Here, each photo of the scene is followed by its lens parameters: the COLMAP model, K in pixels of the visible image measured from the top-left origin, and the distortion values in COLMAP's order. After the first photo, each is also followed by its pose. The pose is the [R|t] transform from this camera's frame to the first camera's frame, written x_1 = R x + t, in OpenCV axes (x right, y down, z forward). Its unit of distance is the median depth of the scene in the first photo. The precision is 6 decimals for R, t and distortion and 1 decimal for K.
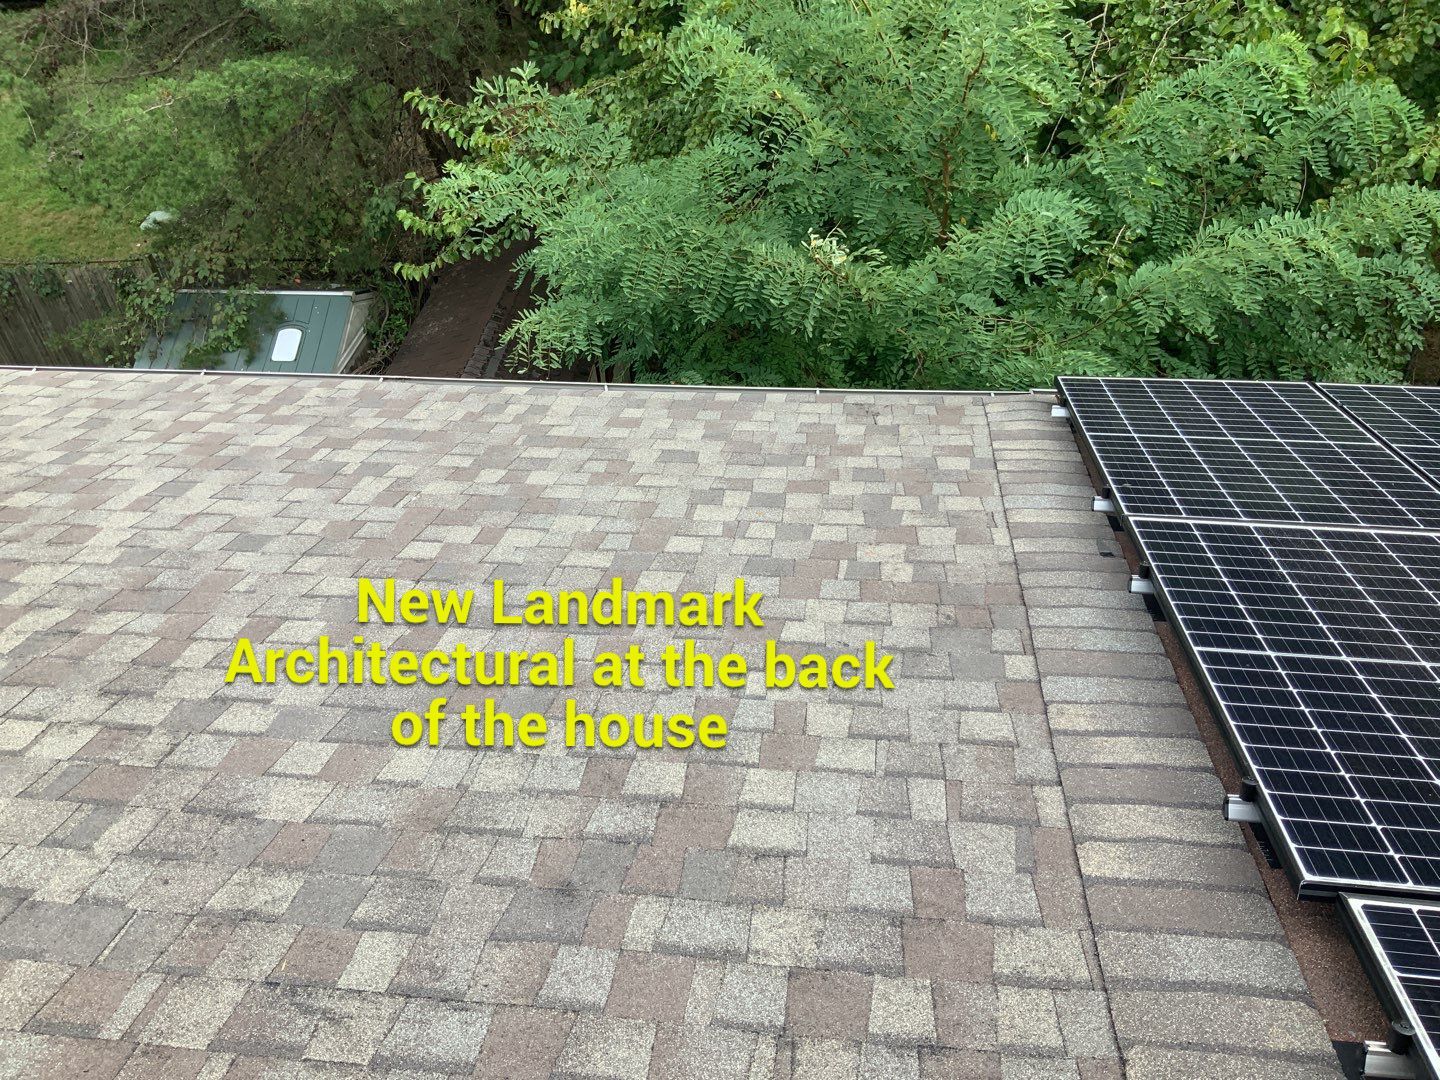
lens RADIAL K [[1217.8, 0, 715.9], [0, 1217.8, 537.5], [0, 0, 1]] dist [0.097729, -0.175849]
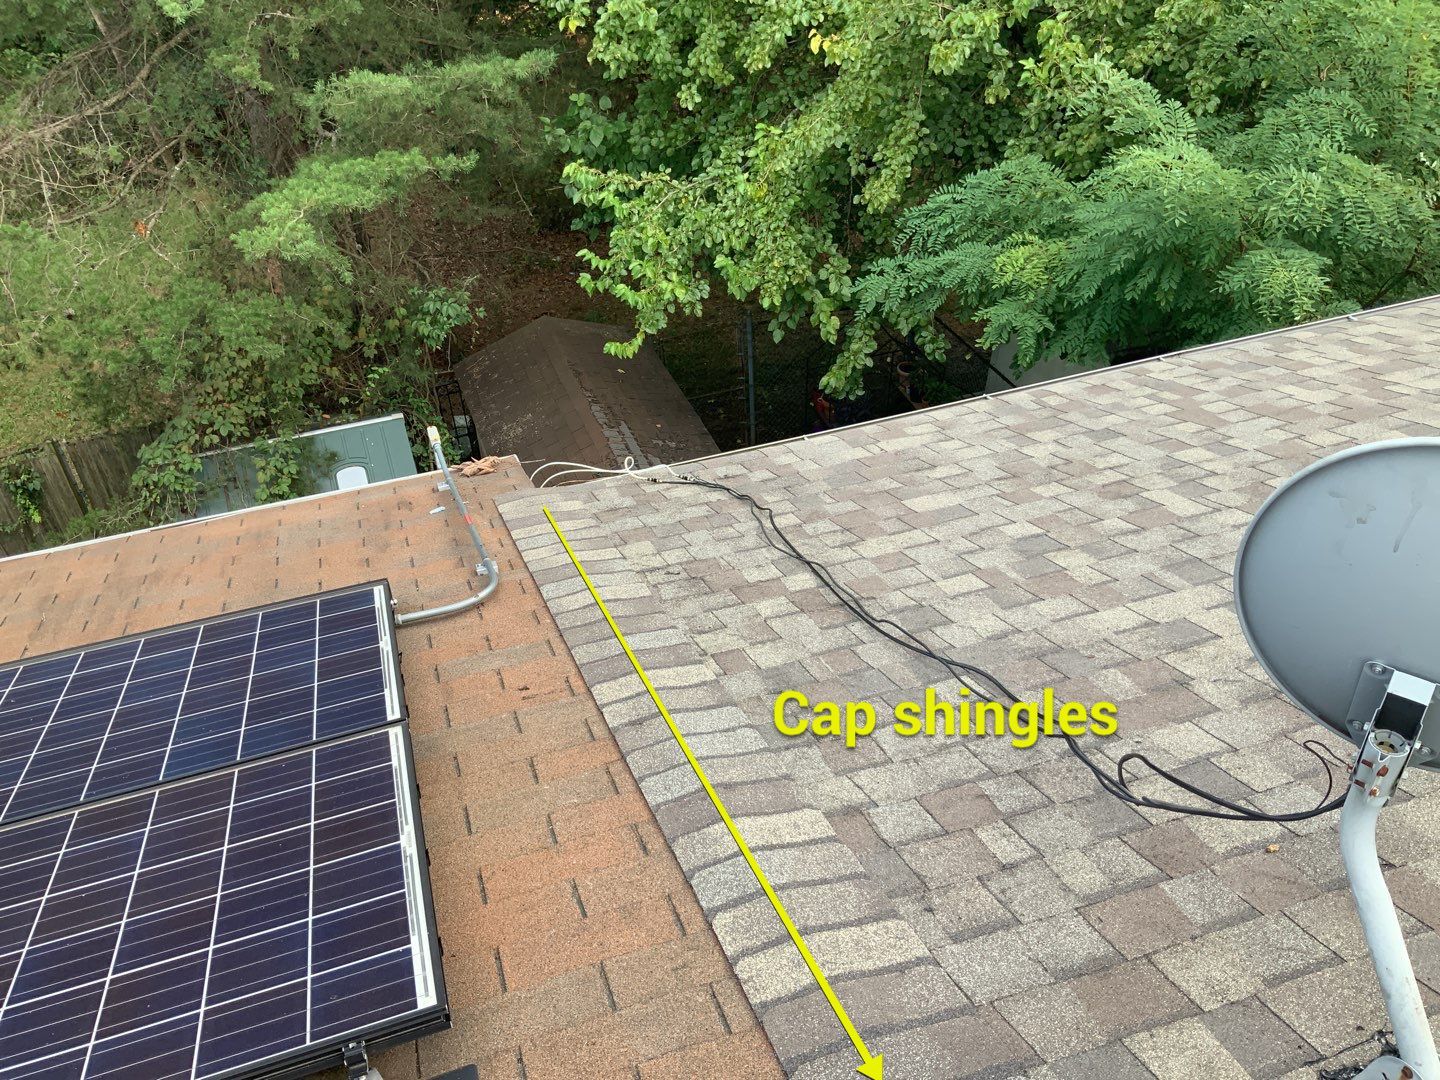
lens RADIAL K [[1211.1, 0, 717.5], [0, 1211.1, 544.0], [0, 0, 1]] dist [0.100425, -0.180555]
pose [[0.879832, -0.249144, 0.404750, -1.677820], [0.278521, 0.960323, -0.014313, -0.117143], [-0.385125, 0.125325, 0.914315, 0.414032]]
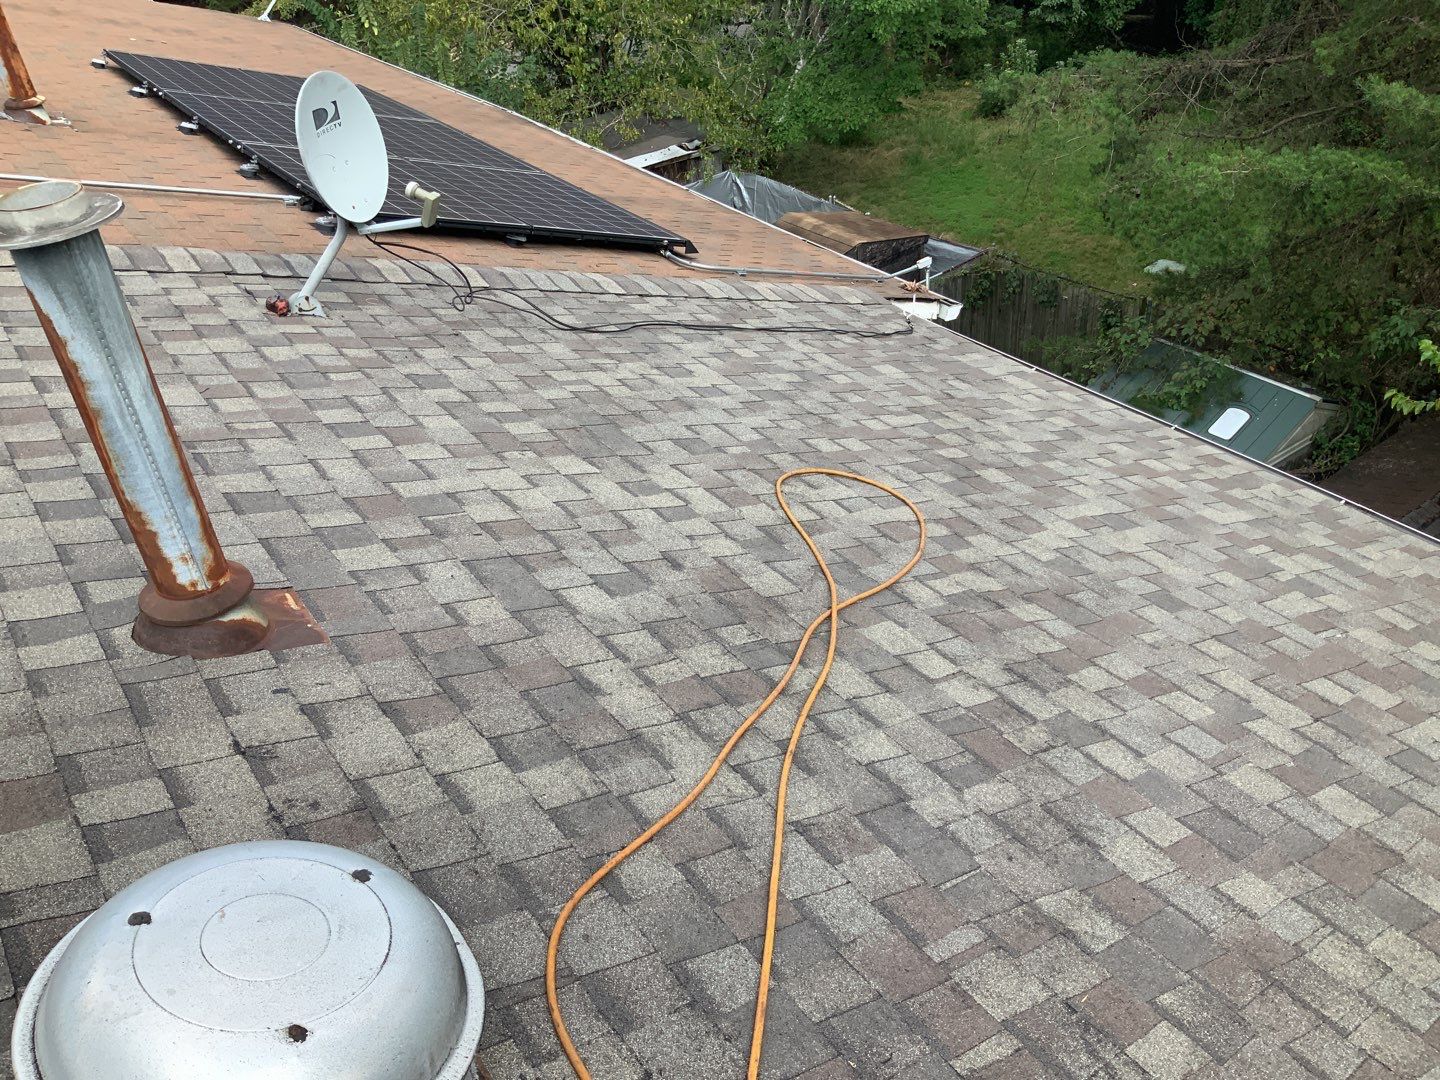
lens RADIAL K [[1211.1, 0, 717.5], [0, 1211.1, 544.0], [0, 0, 1]] dist [0.100425, -0.180555]
pose [[0.693116, 0.425458, -0.581873, -0.072960], [-0.449416, 0.886193, 0.112637, 0.016992], [0.563574, 0.183432, 0.805442, -0.046713]]
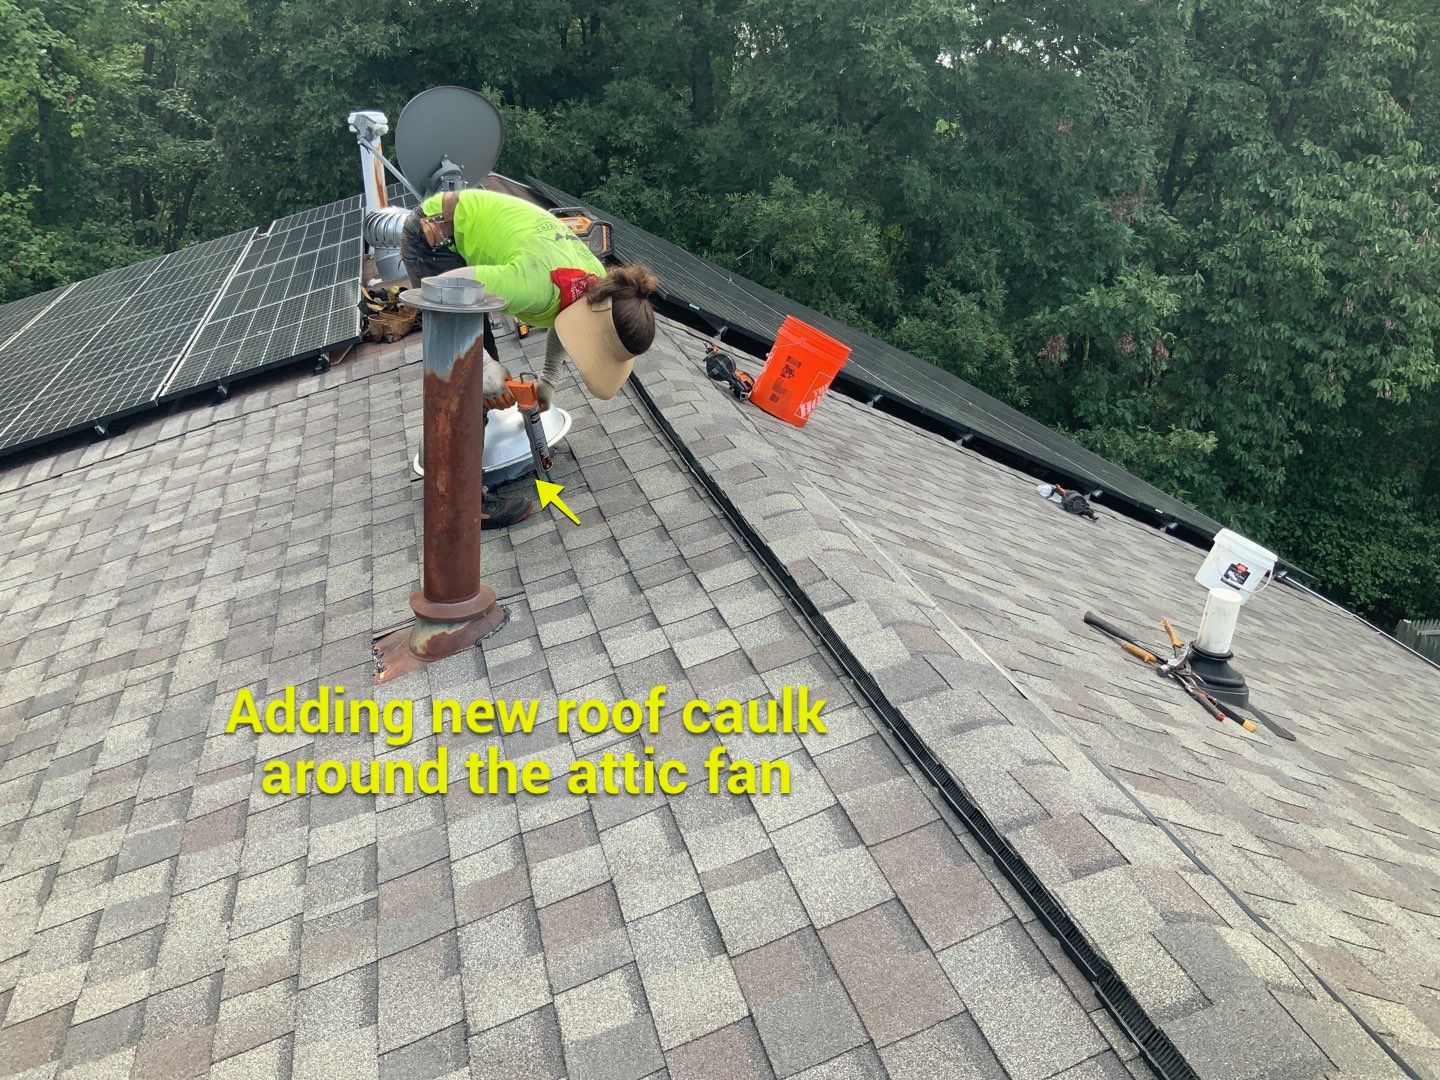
lens RADIAL K [[1192.6, 0, 720.6], [0, 1192.6, 539.3], [0, 0, 1]] dist [-0.000462, -0.002579]
pose [[-0.407631, -0.304558, 0.860861, -1.585080], [0.556185, 0.664883, 0.498587, -0.107750], [-0.724221, 0.682037, -0.101637, 0.290335]]
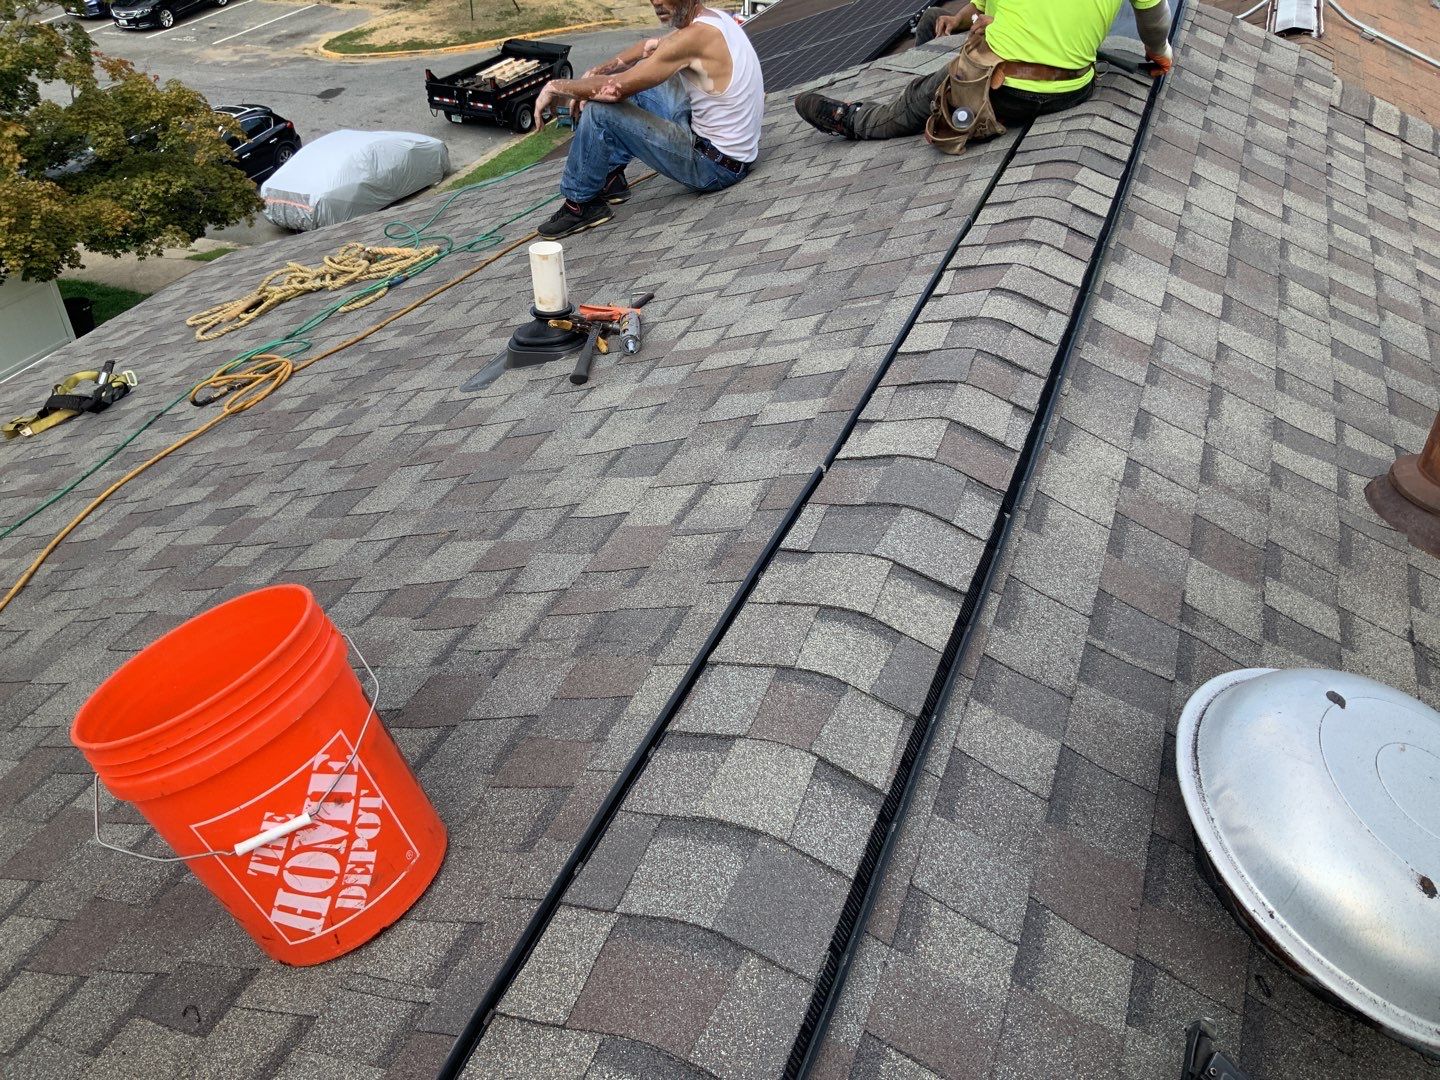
lens RADIAL K [[1217.8, 0, 715.9], [0, 1217.8, 537.5], [0, 0, 1]] dist [0.097729, -0.175849]
pose [[-0.223448, 0.623556, -0.749165, -0.051787], [-0.634981, 0.490005, 0.597239, 0.126295], [0.739507, 0.609158, 0.286456, -0.132557]]
